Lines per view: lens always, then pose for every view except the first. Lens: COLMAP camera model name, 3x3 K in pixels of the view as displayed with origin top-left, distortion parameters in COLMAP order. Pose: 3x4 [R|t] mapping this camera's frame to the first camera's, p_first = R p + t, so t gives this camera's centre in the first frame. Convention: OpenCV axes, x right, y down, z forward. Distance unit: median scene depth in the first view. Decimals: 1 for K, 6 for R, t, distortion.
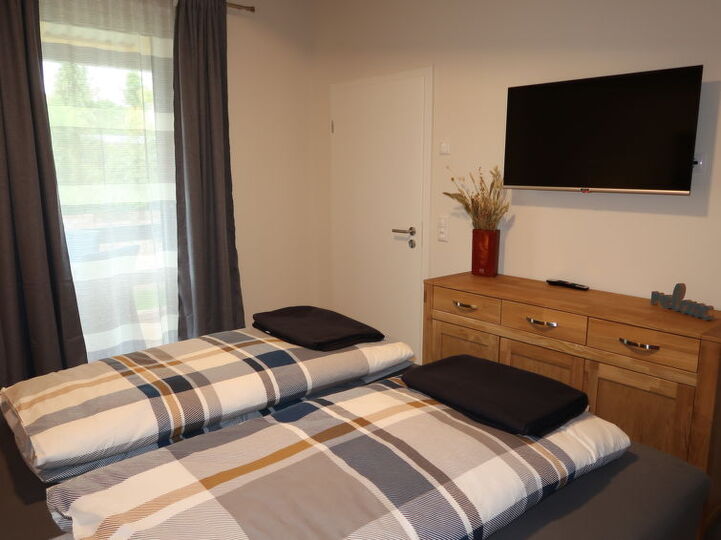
lens RADIAL K [[572.5, 0, 360.5], [0, 572.5, 270.0], [0, 0, 1]] dist [-0.002897, -0.003556]
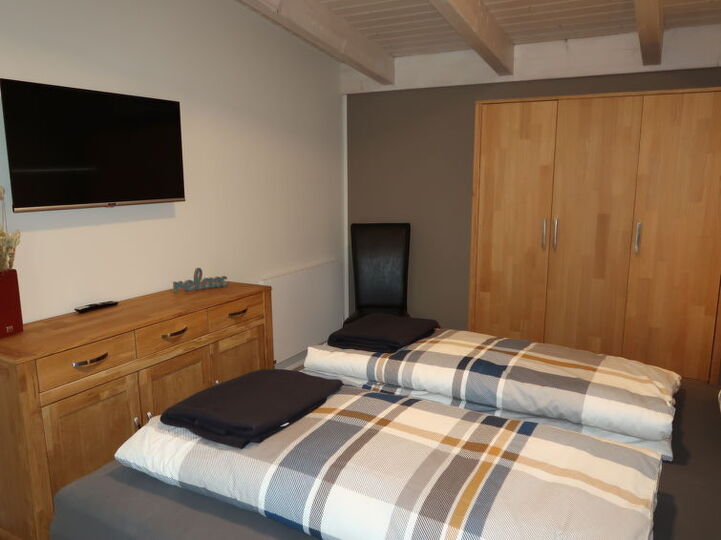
lens RADIAL K [[572.5, 0, 360.5], [0, 572.5, 270.0], [0, 0, 1]] dist [-0.002897, -0.003556]
pose [[-0.343241, -0.158832, 0.925720, -0.839200], [0.171103, 0.958532, 0.227904, -0.222588], [-0.923531, 0.236620, -0.301831, 1.128660]]
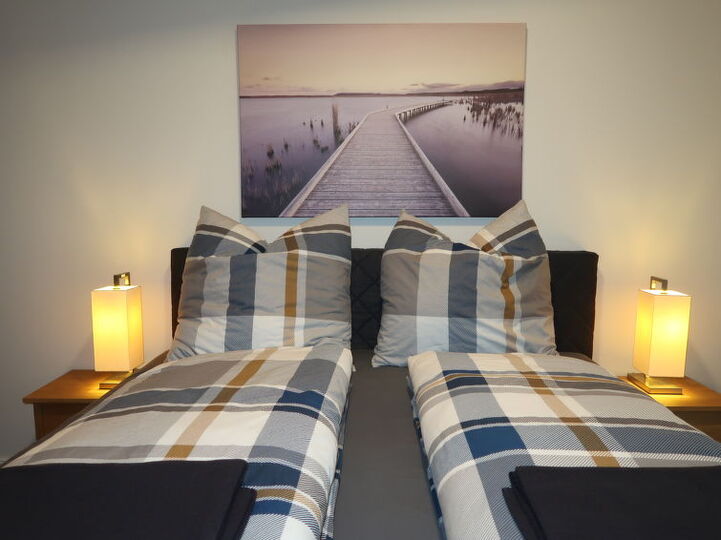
lens RADIAL K [[572.5, 0, 360.5], [0, 572.5, 270.0], [0, 0, 1]] dist [-0.002897, -0.003556]
pose [[-0.662986, 0.090687, -0.743119, 0.313251], [-0.140205, 0.960031, 0.242245, -0.113800], [0.735386, 0.264794, -0.623772, 1.085703]]
